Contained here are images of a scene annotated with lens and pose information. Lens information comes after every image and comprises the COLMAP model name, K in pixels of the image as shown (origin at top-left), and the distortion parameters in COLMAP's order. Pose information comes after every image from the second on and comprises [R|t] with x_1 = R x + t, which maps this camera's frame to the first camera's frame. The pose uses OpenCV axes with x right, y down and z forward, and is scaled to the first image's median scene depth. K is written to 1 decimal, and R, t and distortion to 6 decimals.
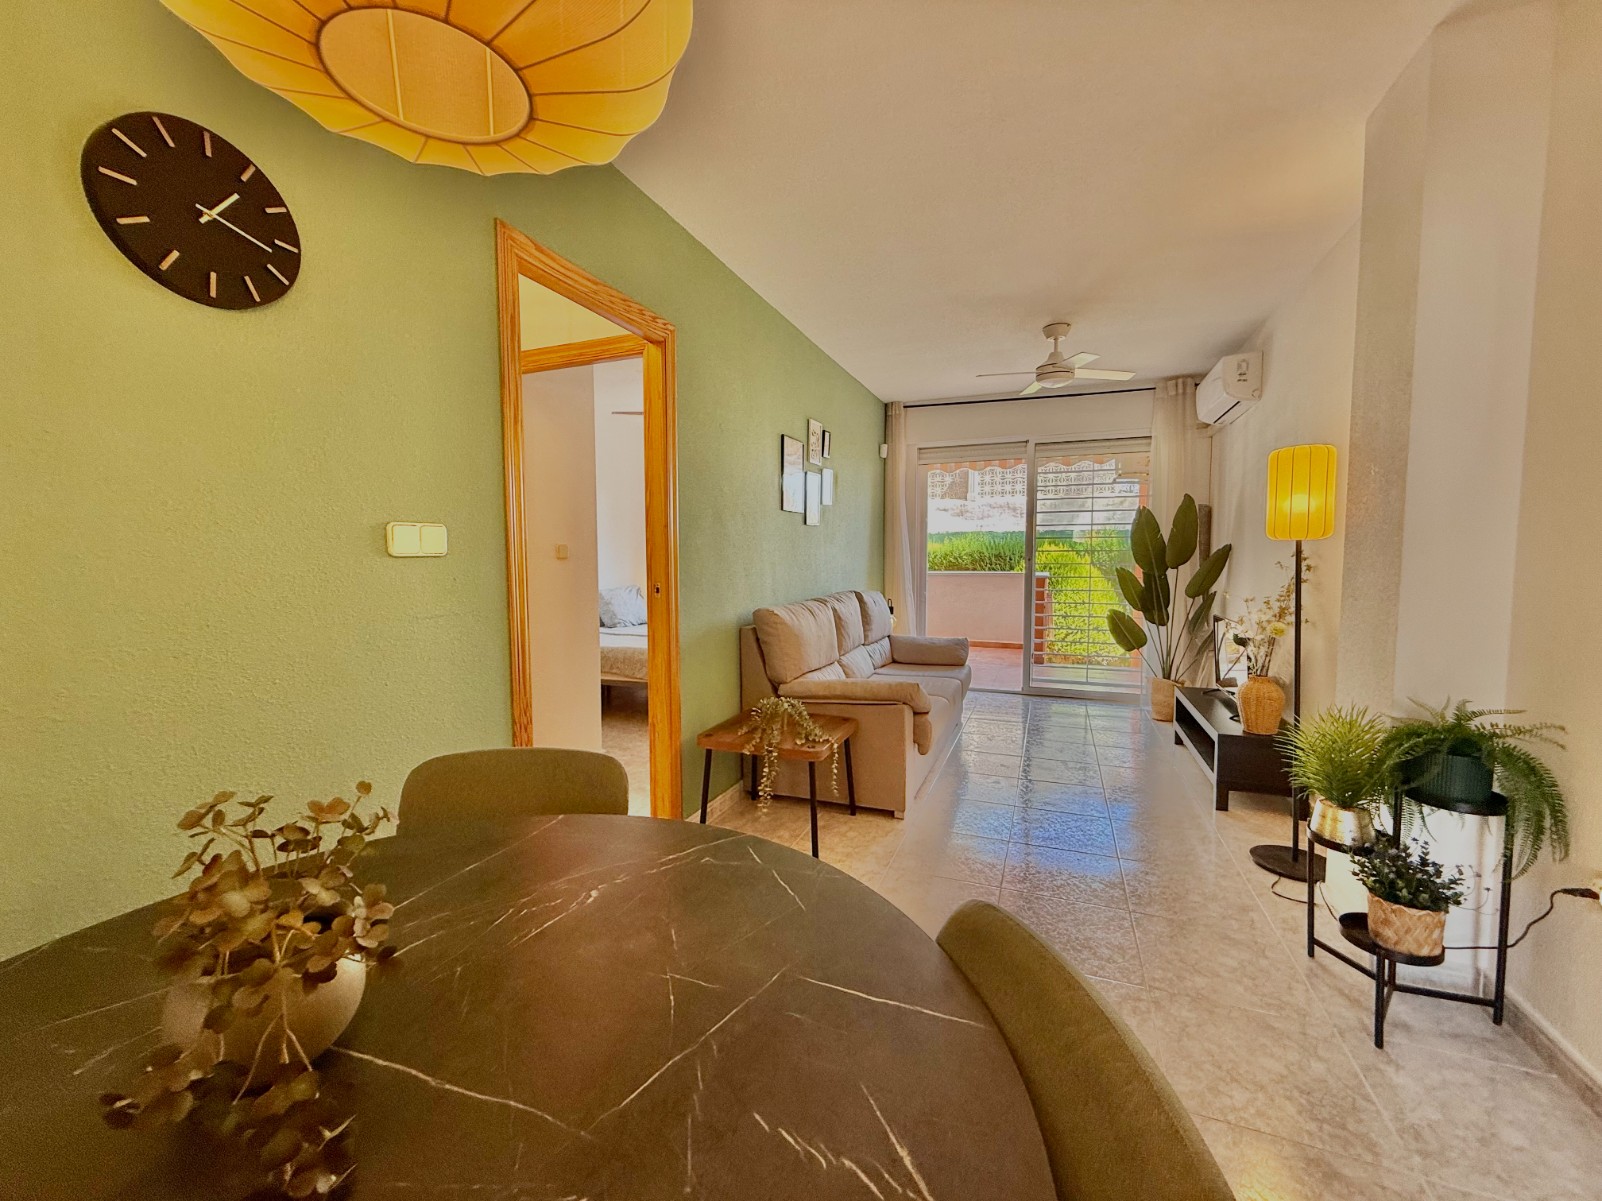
lens RADIAL K [[638.7, 0, 799.0], [0, 638.7, 599.2], [0, 0, 1]] dist [-0.000373, 0.000366]
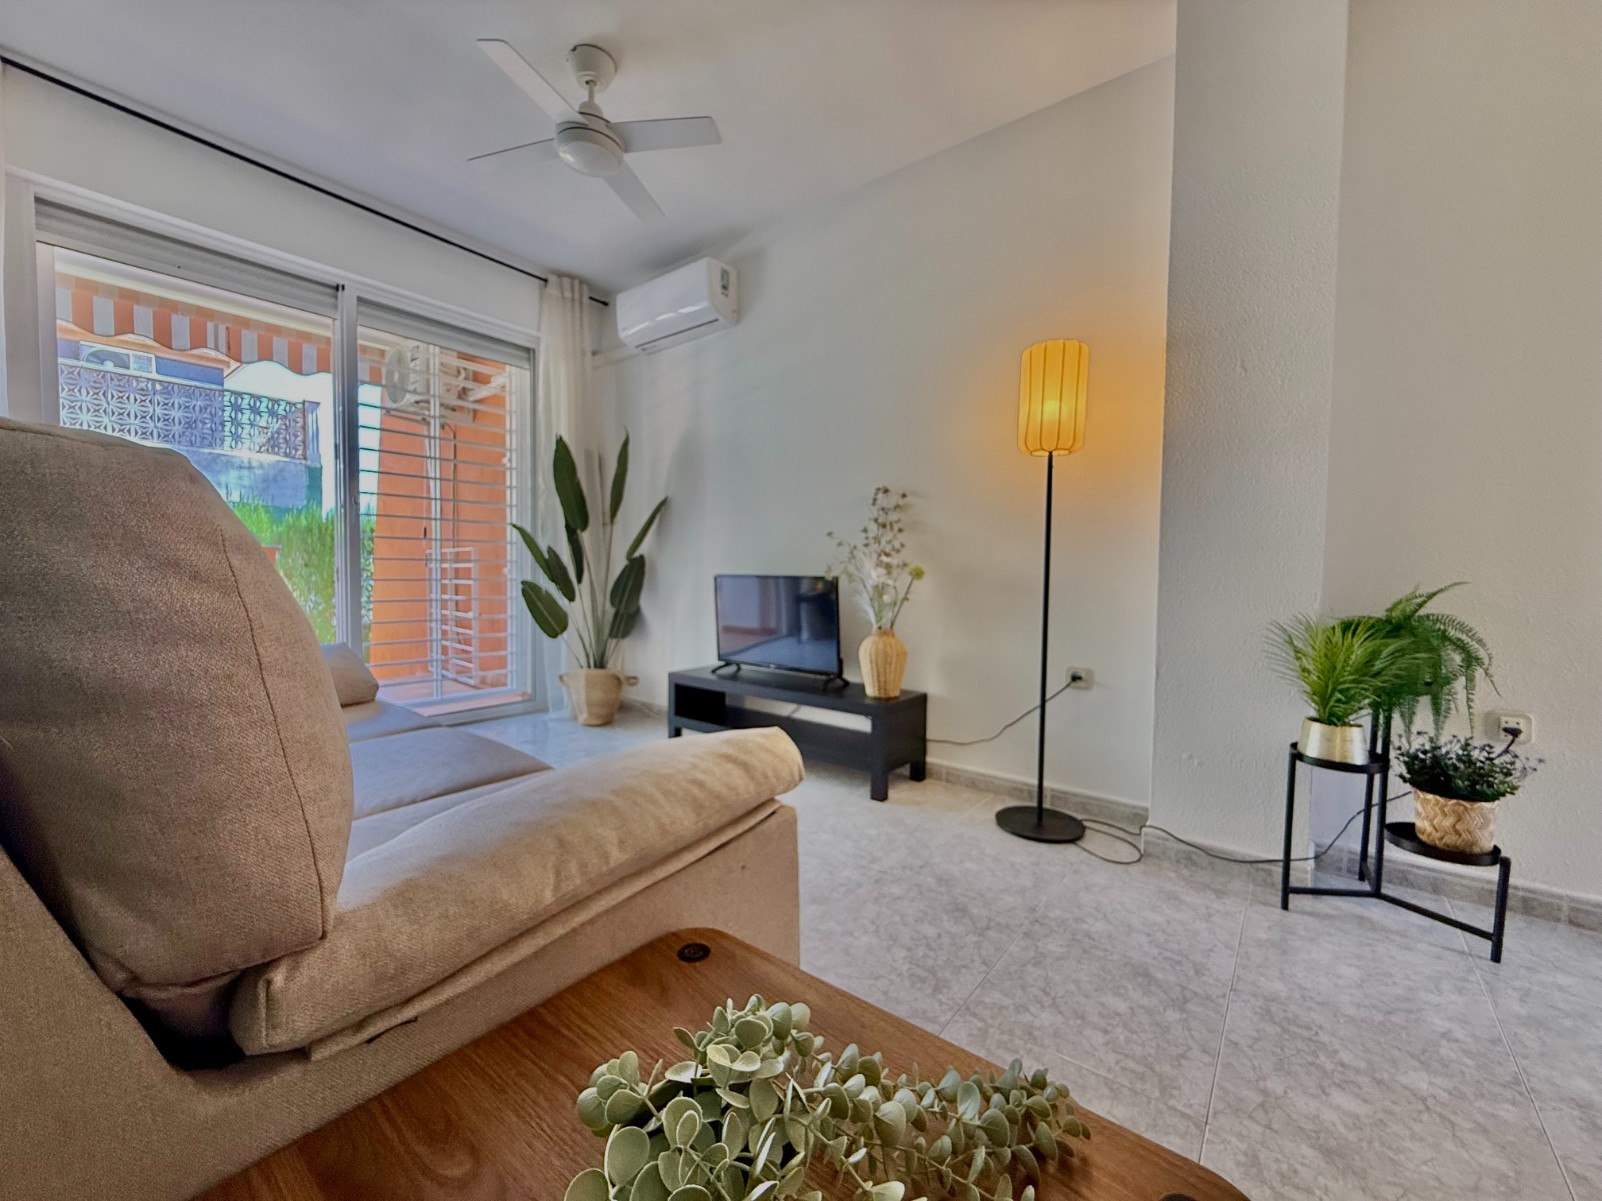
lens RADIAL K [[638.7, 0, 798.1], [0, 638.7, 602.2], [0, 0, 1]] dist [-0.000373, 0.000366]
pose [[0.290781, -0.042702, 0.955836, -0.101664], [0.047318, 0.998423, 0.030210, 0.041629], [-0.955619, 0.036444, 0.292343, 0.678420]]
